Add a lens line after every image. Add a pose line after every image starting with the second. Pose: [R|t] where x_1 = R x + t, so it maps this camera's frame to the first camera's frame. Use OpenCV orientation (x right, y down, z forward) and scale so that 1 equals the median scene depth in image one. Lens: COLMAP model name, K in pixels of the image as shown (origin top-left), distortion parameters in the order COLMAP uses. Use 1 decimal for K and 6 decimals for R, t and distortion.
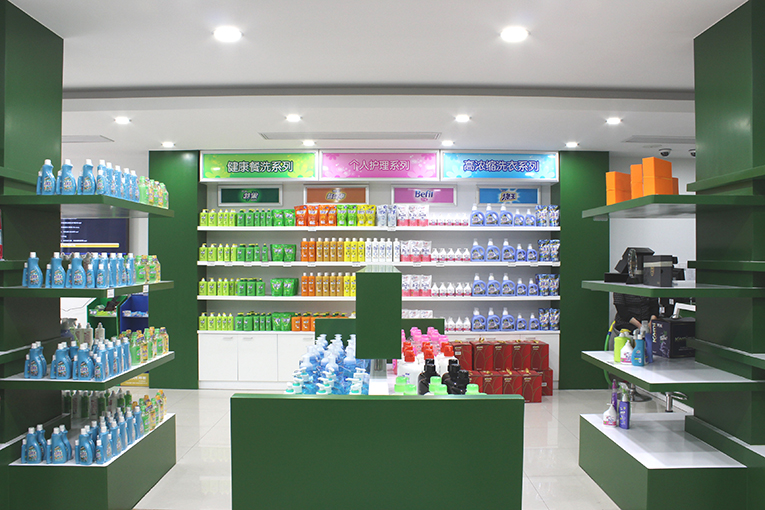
lens RADIAL K [[633.4, 0, 382.5], [0, 633.4, 255.0], [0, 0, 1]] dist [-0.155251, 0.118060]
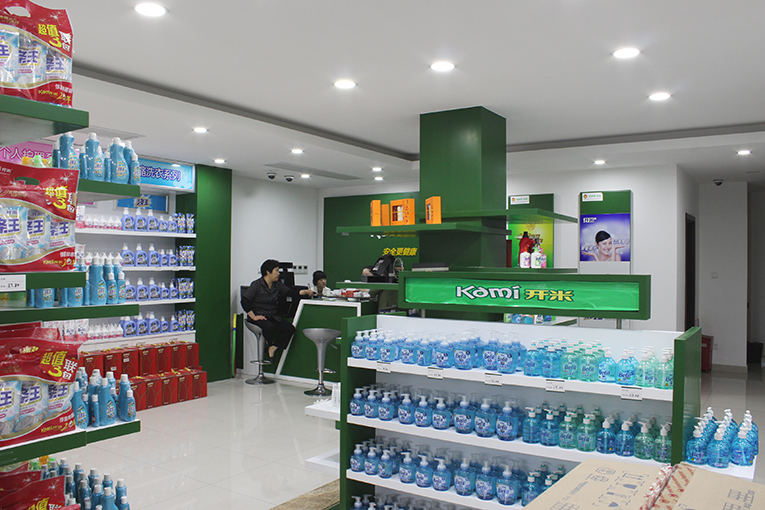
lens RADIAL K [[633.4, 0, 382.5], [0, 633.4, 255.0], [0, 0, 1]] dist [-0.155251, 0.118060]
pose [[0.553388, 0.012564, 0.832829, -1.229443], [-0.008600, 0.999919, -0.009370, -0.005046], [-0.832879, -0.001977, 0.553451, 0.372710]]
